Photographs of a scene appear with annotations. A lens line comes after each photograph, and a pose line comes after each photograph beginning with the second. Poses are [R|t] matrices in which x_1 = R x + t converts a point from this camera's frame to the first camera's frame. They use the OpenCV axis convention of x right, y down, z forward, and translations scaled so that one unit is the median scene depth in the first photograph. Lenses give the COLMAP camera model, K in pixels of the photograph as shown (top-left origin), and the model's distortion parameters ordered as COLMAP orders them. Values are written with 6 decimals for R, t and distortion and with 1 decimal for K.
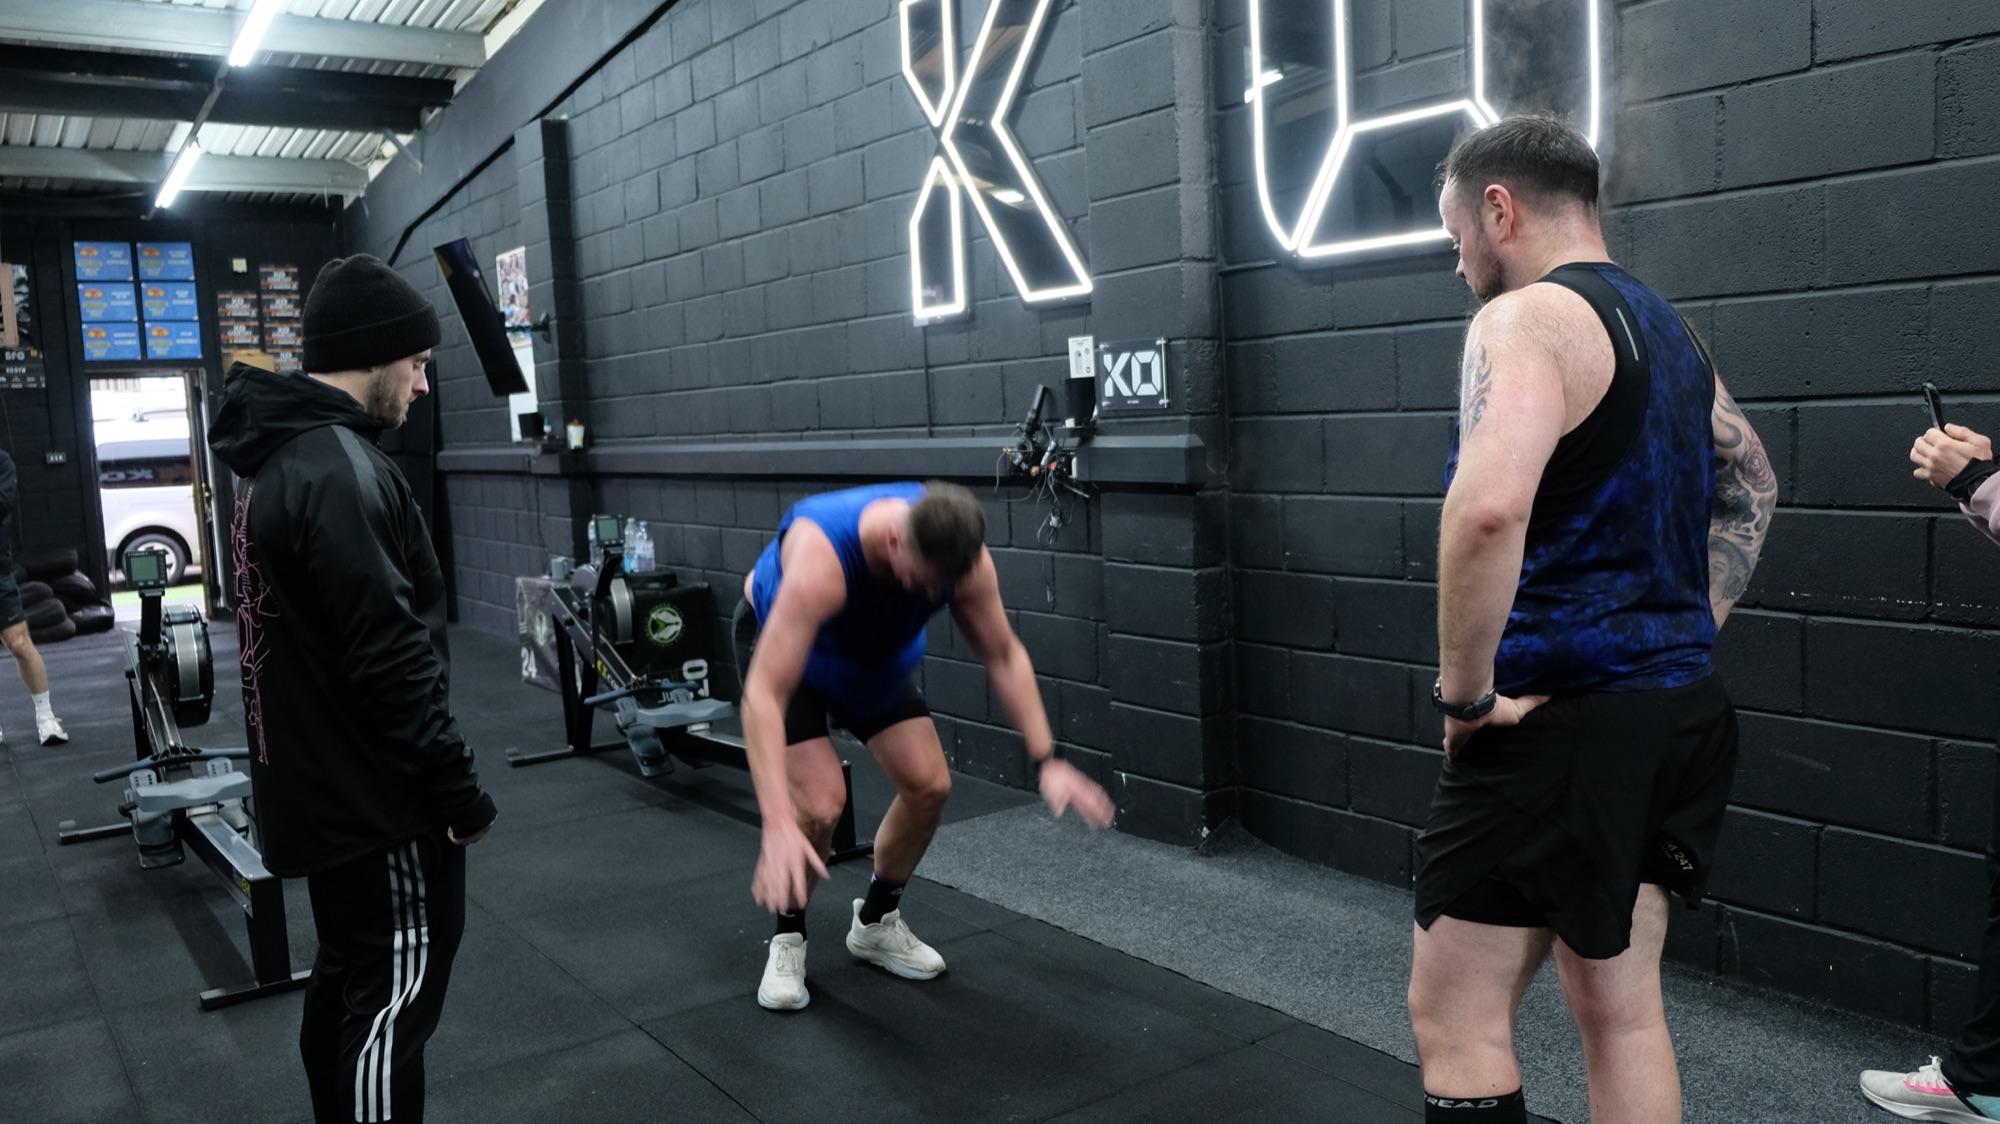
lens RADIAL K [[1547.8, 0, 999.5], [0, 1547.8, 557.1], [0, 0, 1]] dist [-0.022305, 0.002683]
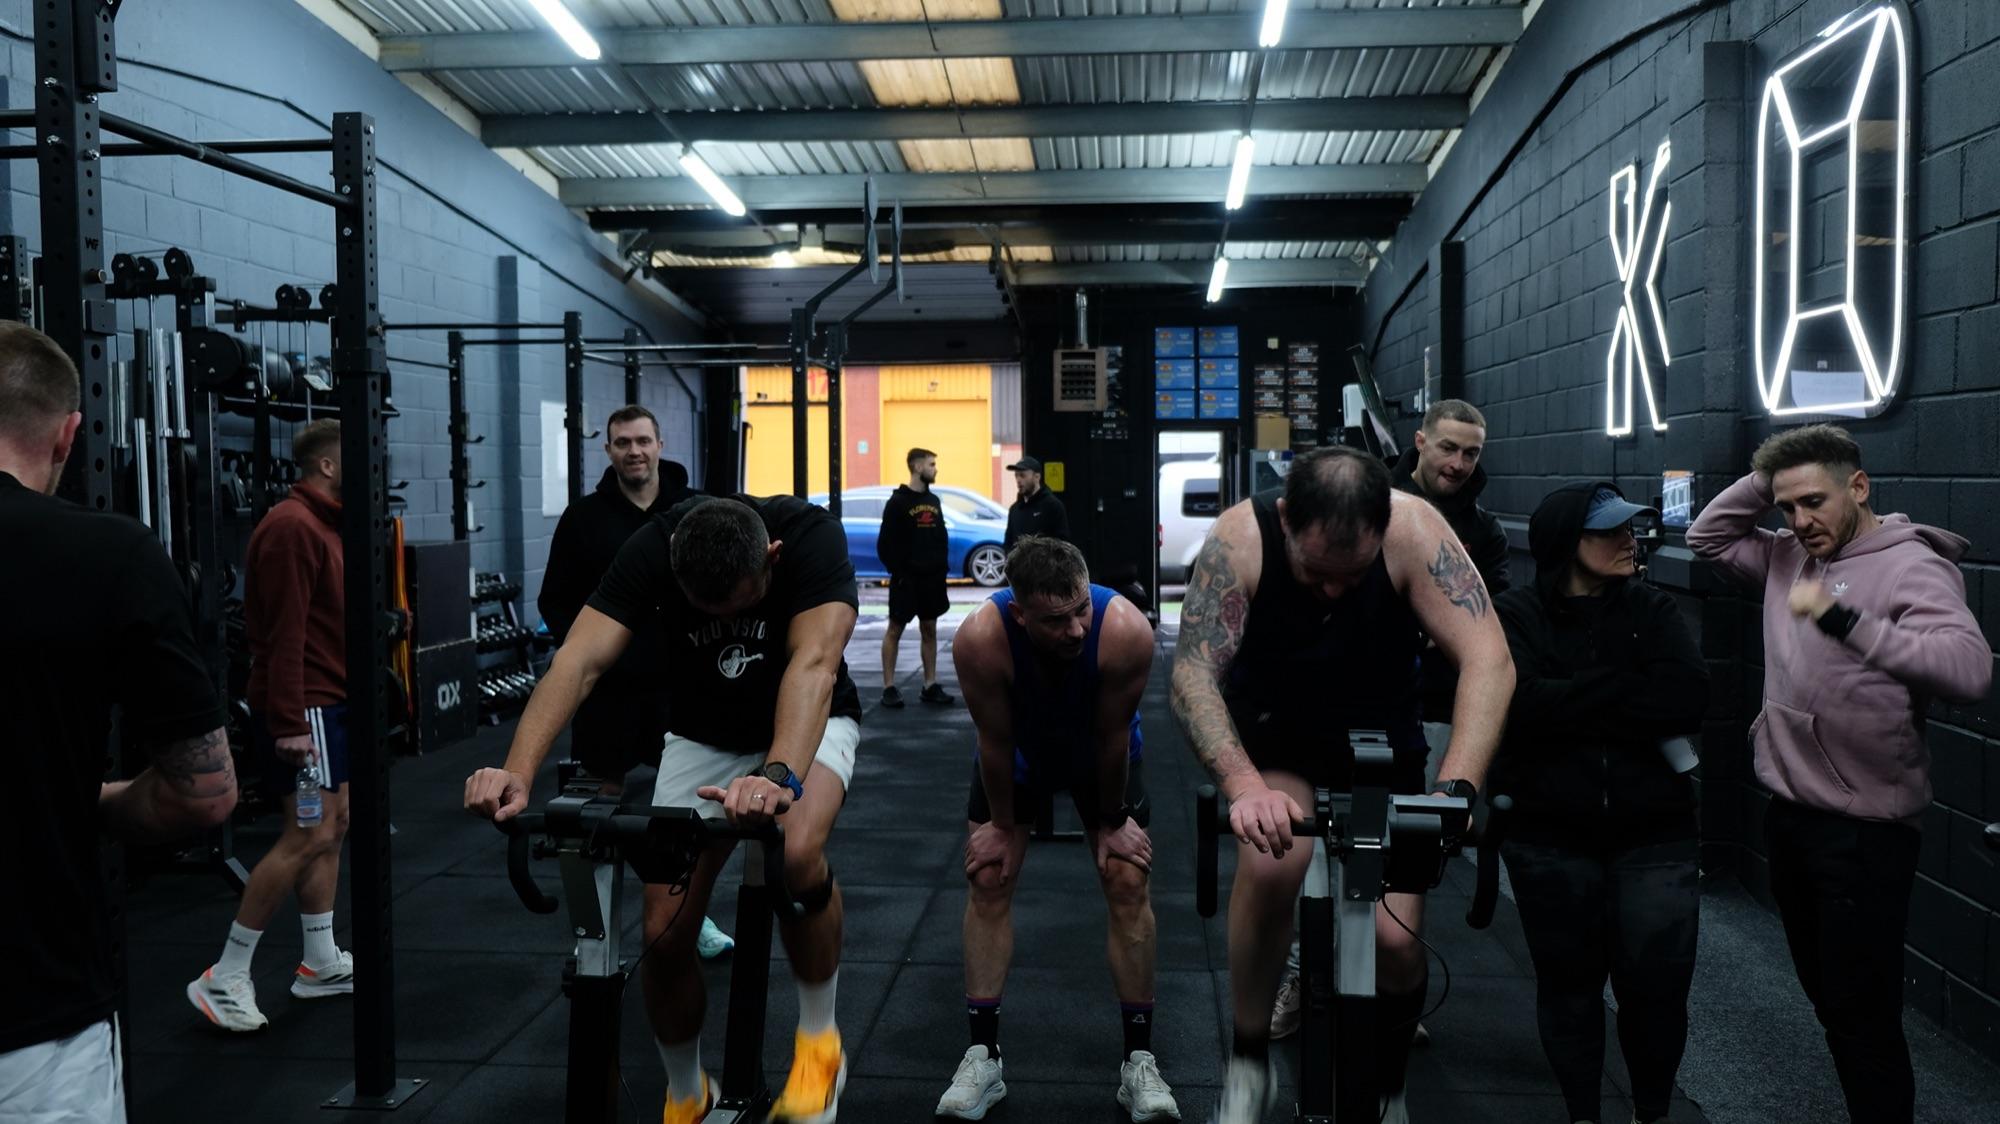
lens RADIAL K [[1728.9, 0, 1003.9], [0, 1728.9, 548.6], [0, 0, 1]] dist [0.017787, -0.004081]
pose [[0.759248, 0.073491, -0.646638, 0.252502], [-0.093193, 0.995641, 0.003733, -0.013914], [0.644094, 0.057428, 0.762788, -0.179720]]
